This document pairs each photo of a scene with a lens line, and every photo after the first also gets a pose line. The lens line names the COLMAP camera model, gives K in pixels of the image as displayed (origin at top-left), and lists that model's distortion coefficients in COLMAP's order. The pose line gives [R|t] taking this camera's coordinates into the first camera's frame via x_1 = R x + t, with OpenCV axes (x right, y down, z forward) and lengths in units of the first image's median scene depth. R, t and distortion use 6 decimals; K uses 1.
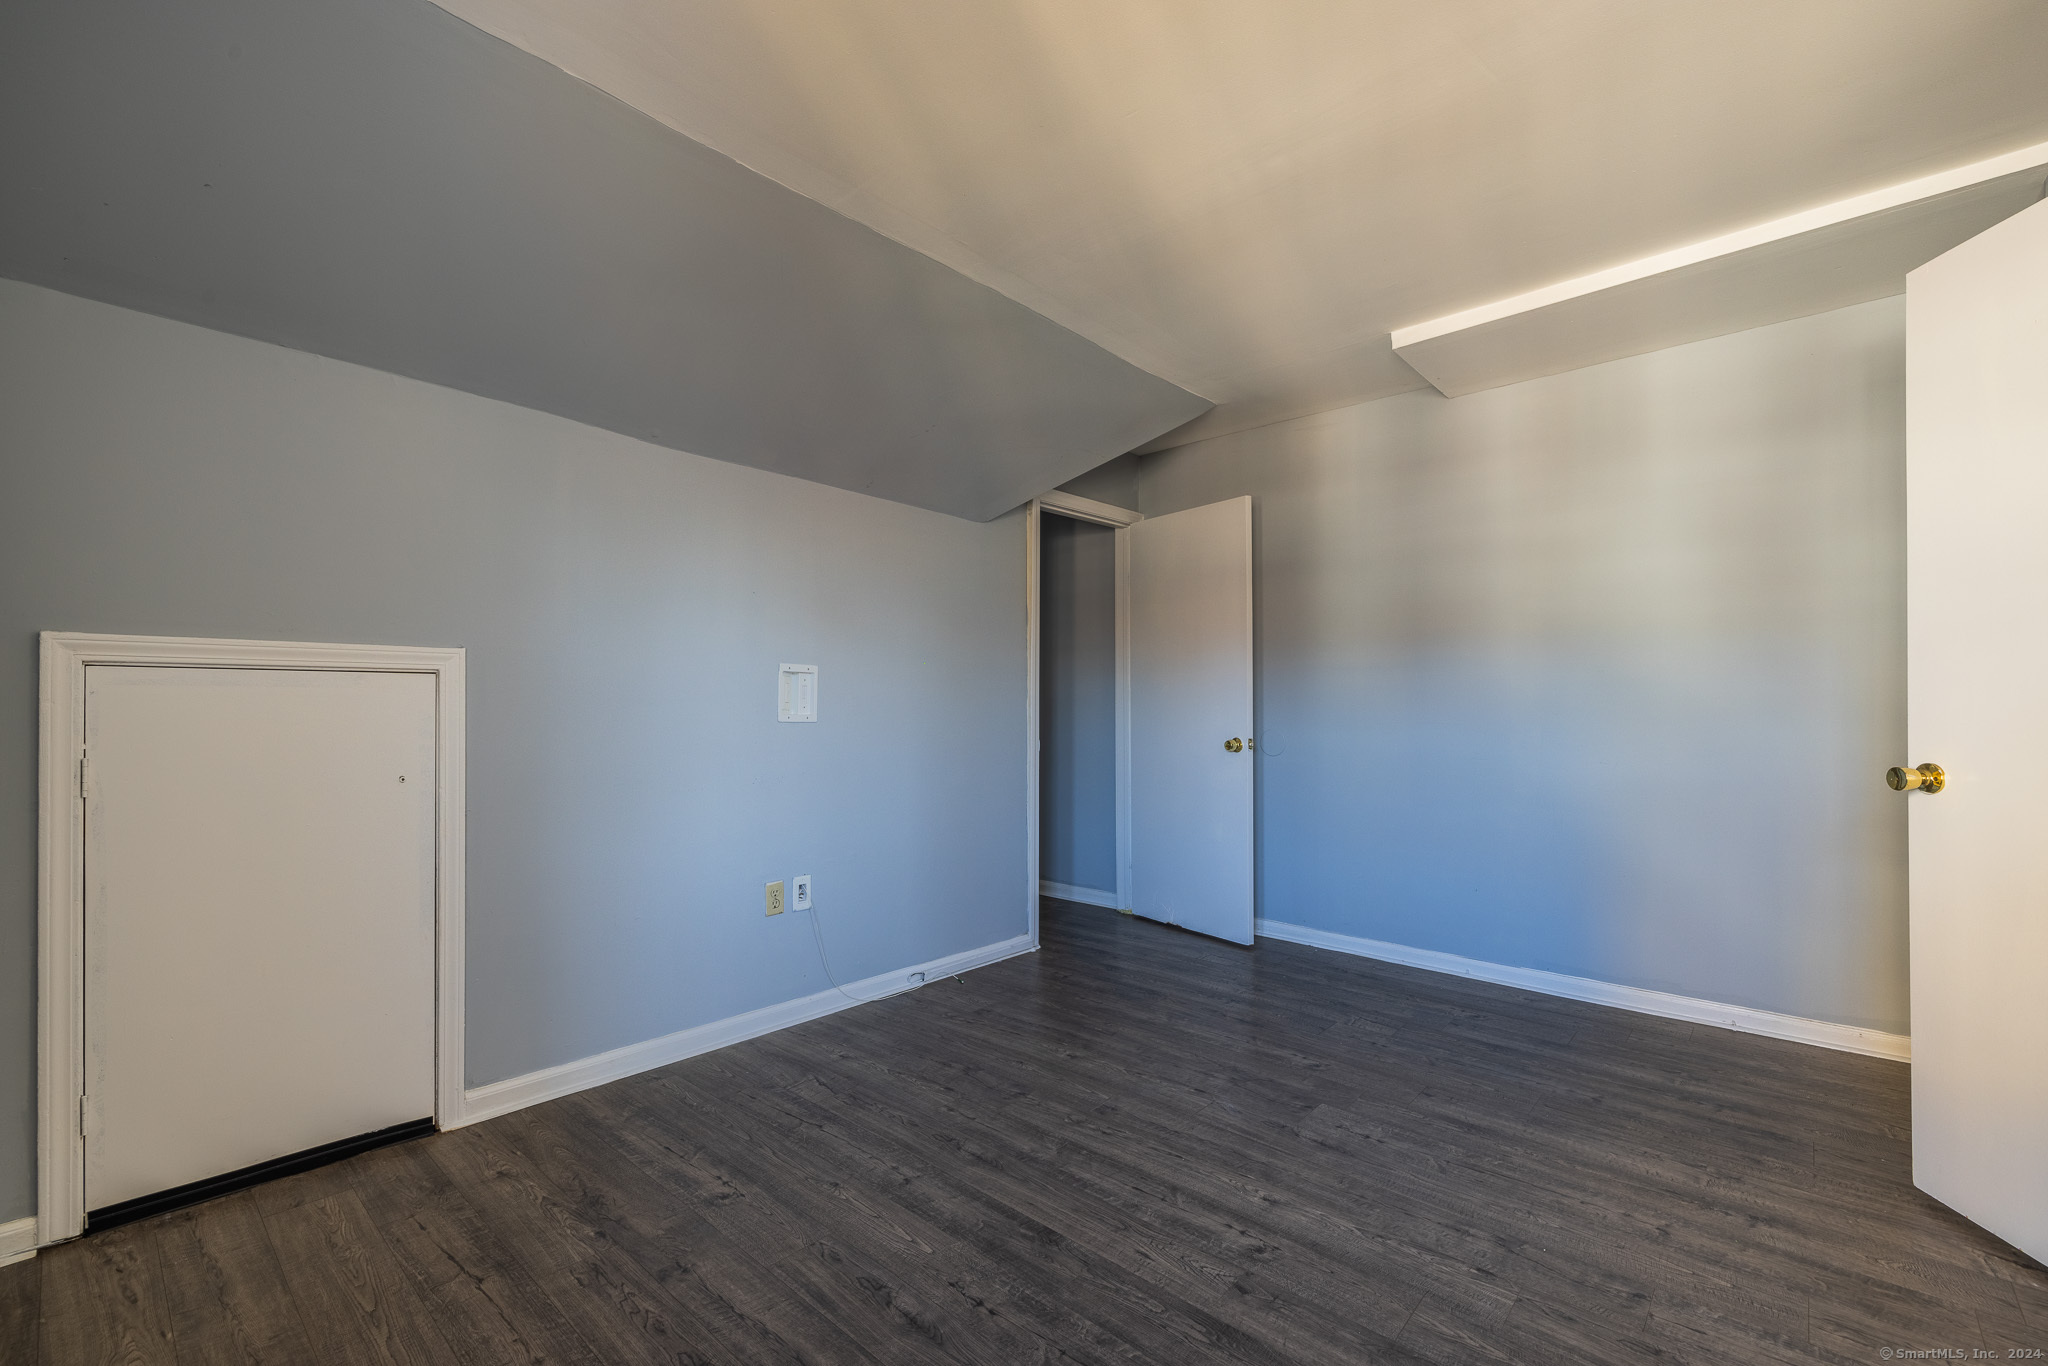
lens RADIAL K [[846.4, 0, 1077.8], [0, 846.4, 711.7], [0, 0, 1]] dist [-0.001555, 0.000237]
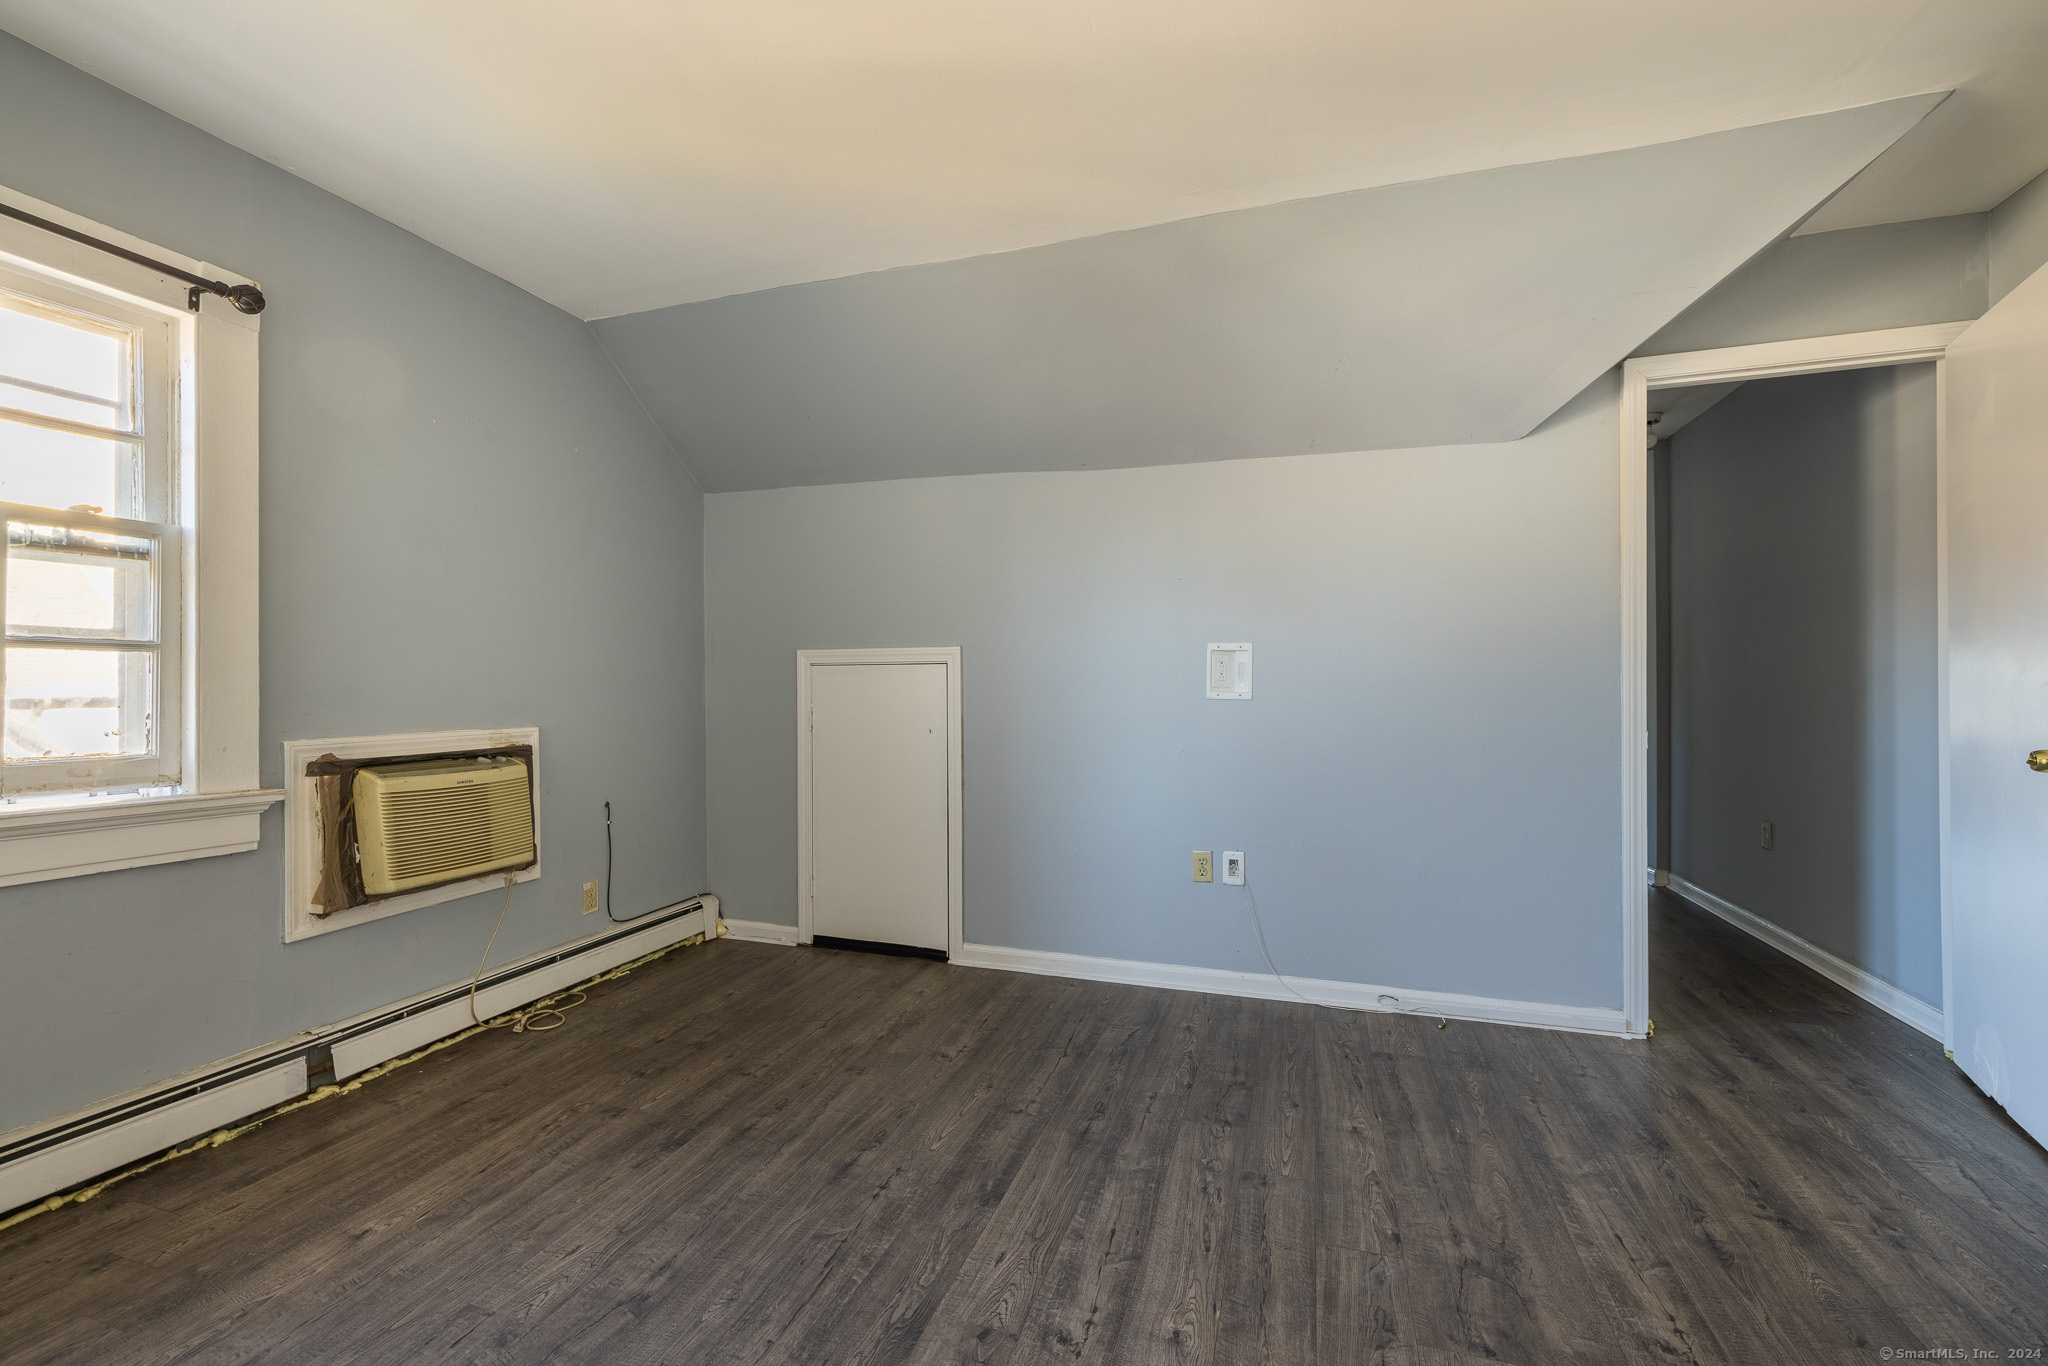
lens RADIAL K [[895.6, 0, 1016.2], [0, 895.6, 686.1], [0, 0, 1]] dist [0.001949, -0.001165]
pose [[0.387764, -0.000918, -0.921758, 0.774928], [-0.001767, 0.999997, -0.001739, -0.001869], [0.921757, 0.002303, 0.387761, 0.473518]]
